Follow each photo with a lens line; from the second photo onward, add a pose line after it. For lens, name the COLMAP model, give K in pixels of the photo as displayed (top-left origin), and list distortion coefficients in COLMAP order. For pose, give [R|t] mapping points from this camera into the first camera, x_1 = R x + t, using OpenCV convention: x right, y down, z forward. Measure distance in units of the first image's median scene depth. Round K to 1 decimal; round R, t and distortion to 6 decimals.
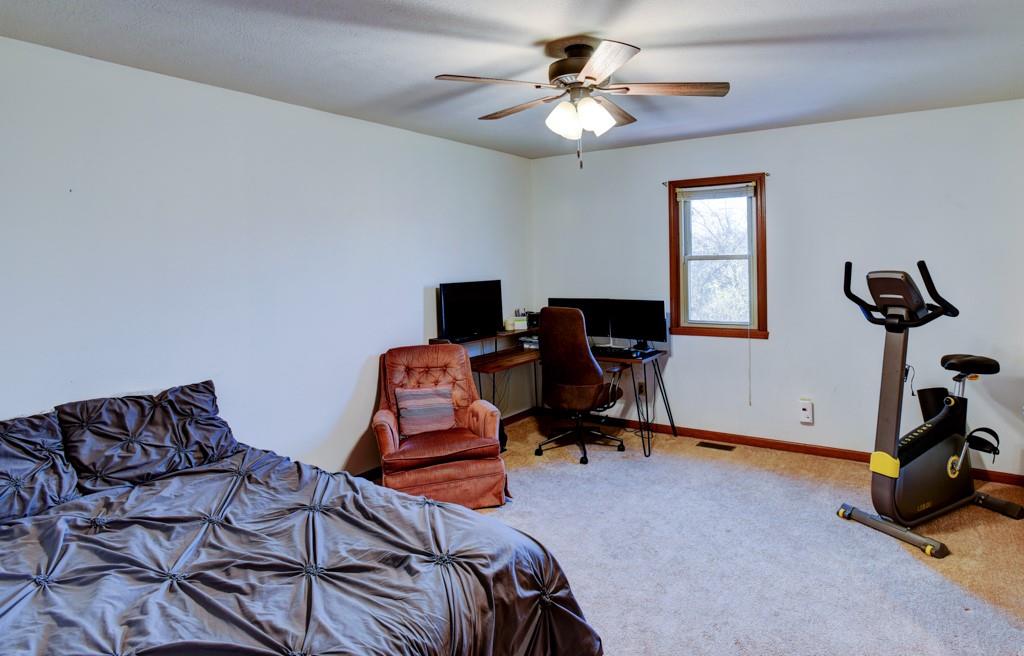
lens RADIAL K [[572.9, 0, 511.8], [0, 572.9, 318.3], [0, 0, 1]] dist [-0.037829, 0.000550]
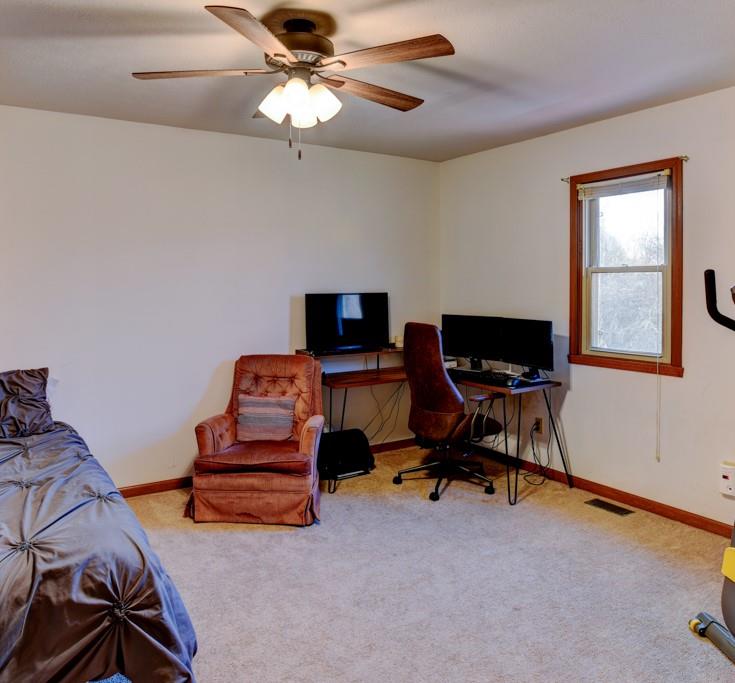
lens RADIAL K [[574.7, 0, 367.5], [0, 574.7, 341.5], [0, 0, 1]] dist [-0.066376, 0.042274]
pose [[0.911049, 0.055228, -0.408583, 0.398804], [-0.055078, 0.998408, 0.012143, 0.003515], [0.408603, 0.011441, 0.912640, 0.152521]]
